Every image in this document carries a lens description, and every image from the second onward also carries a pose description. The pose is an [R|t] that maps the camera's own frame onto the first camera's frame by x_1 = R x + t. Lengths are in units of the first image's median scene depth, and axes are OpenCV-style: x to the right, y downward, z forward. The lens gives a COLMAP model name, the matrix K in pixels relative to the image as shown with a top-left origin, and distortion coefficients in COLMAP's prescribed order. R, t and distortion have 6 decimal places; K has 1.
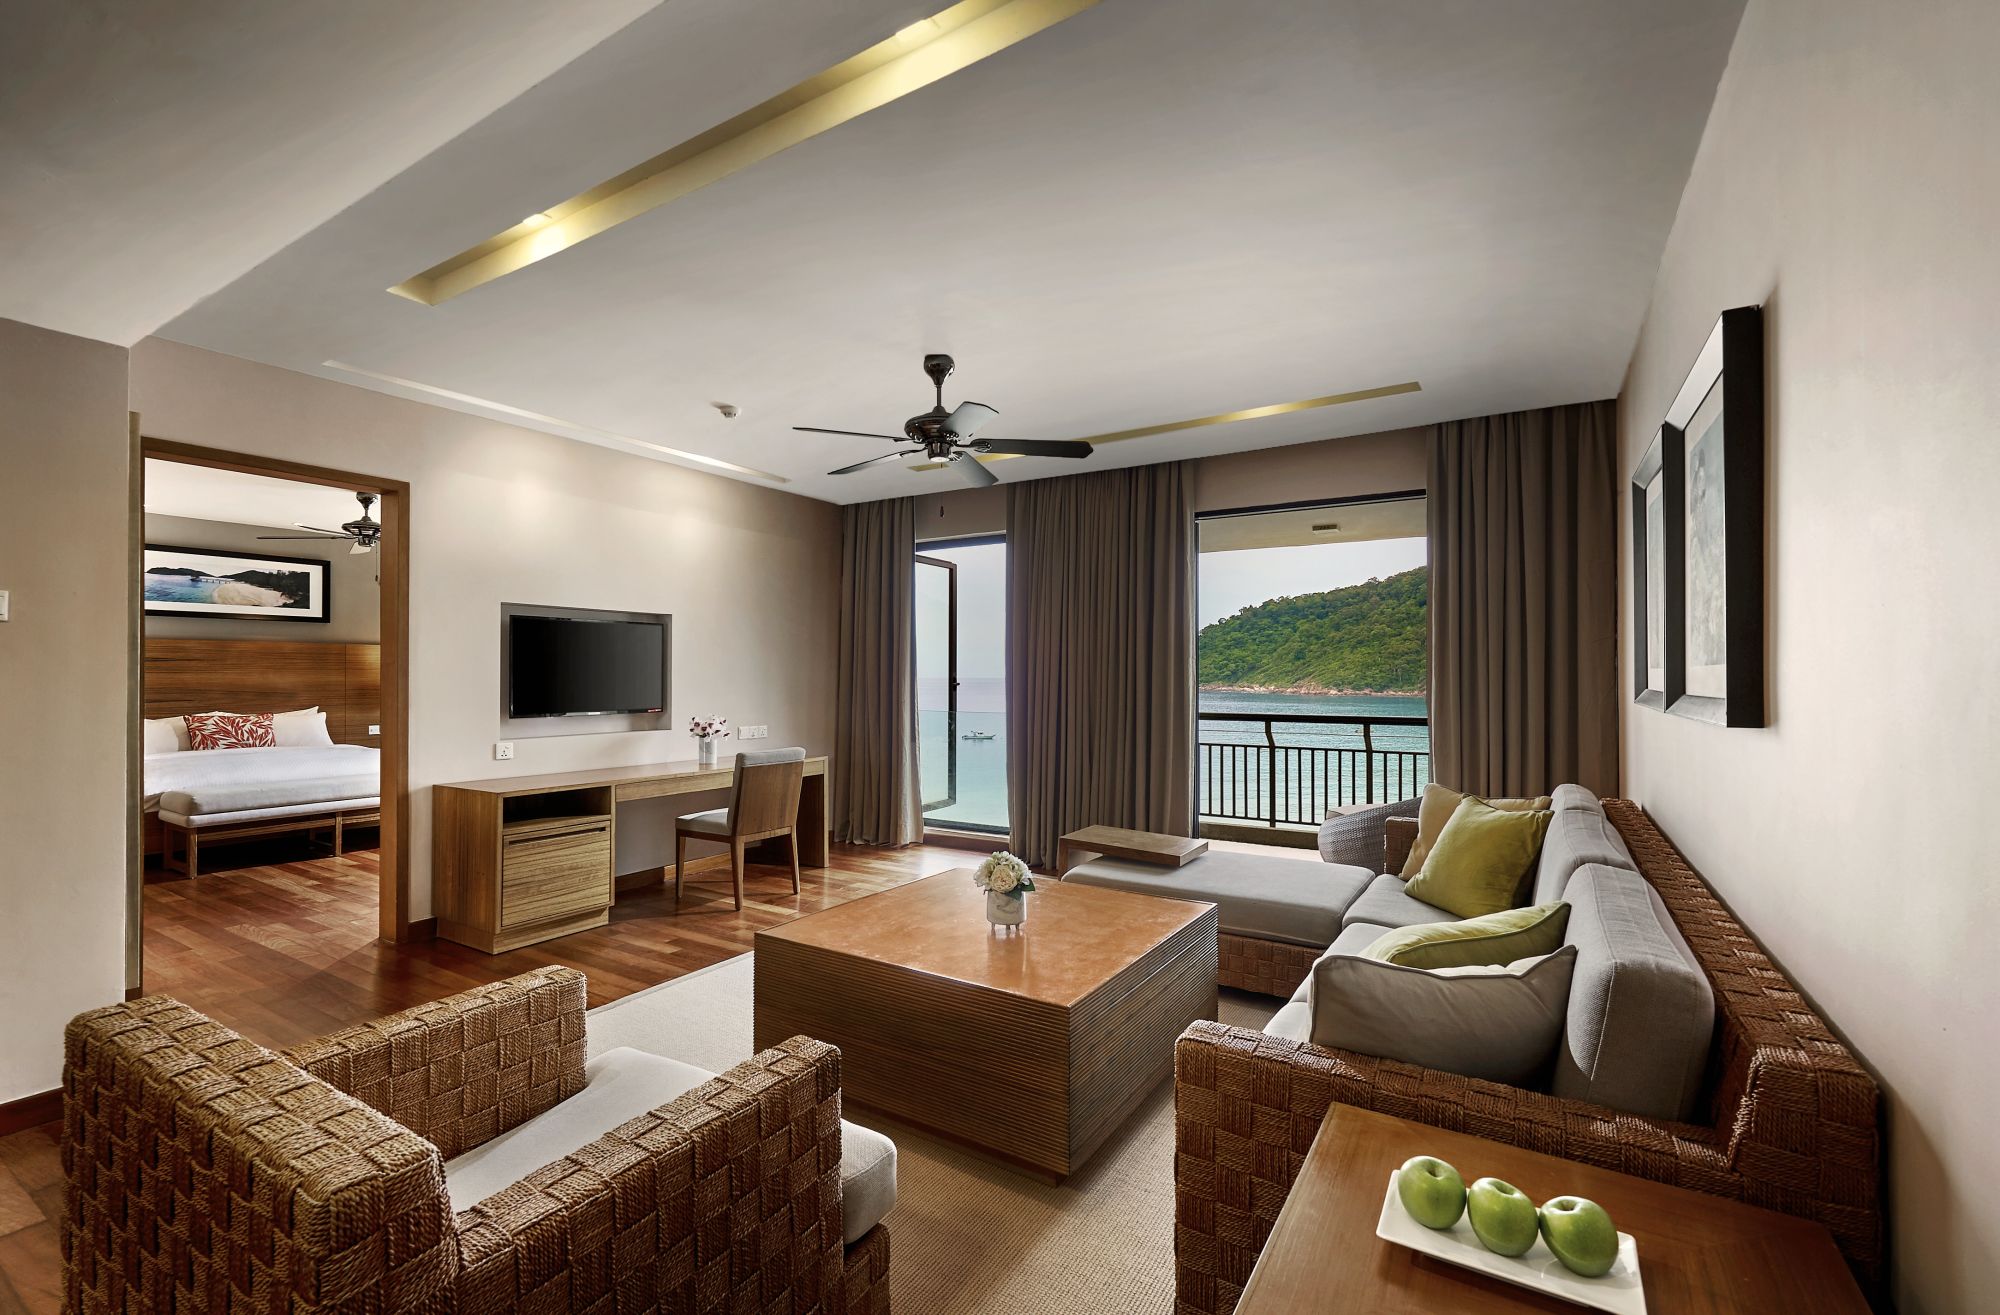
lens RADIAL K [[851.1, 0, 991.2], [0, 851.1, 663.3], [0, 0, 1]] dist [0.001248, 0.000272]
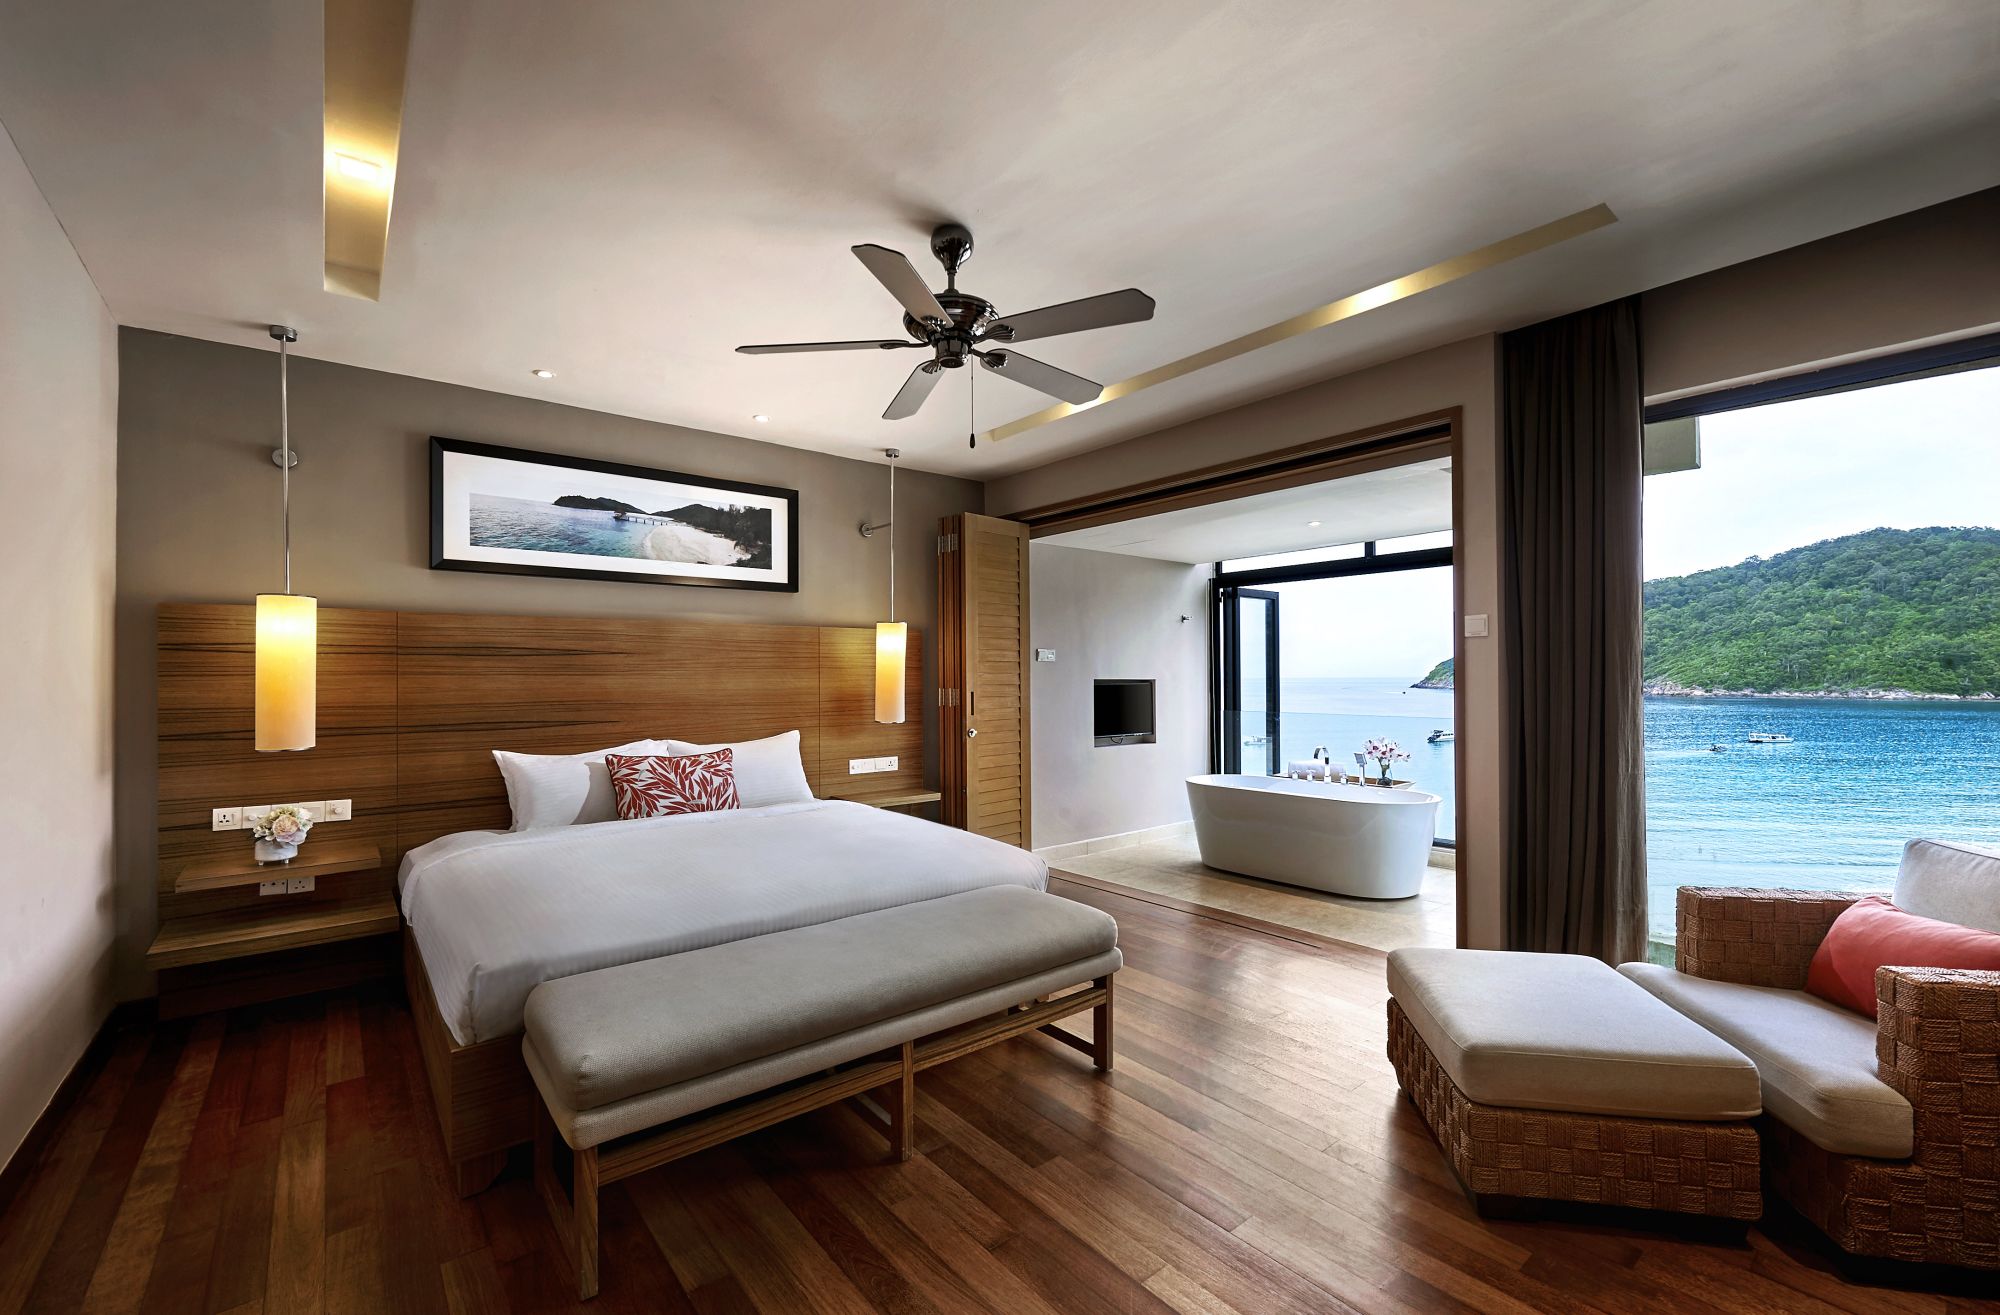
lens RADIAL K [[820.8, 0, 994.3], [0, 820.8, 660.7], [0, 0, 1]] dist [-0.002294, -0.000293]
pose [[0.947026, -0.010787, -0.320974, -0.486684], [0.009399, 0.999939, -0.005876, 0.006586], [0.321018, 0.002548, 0.947070, 0.522768]]
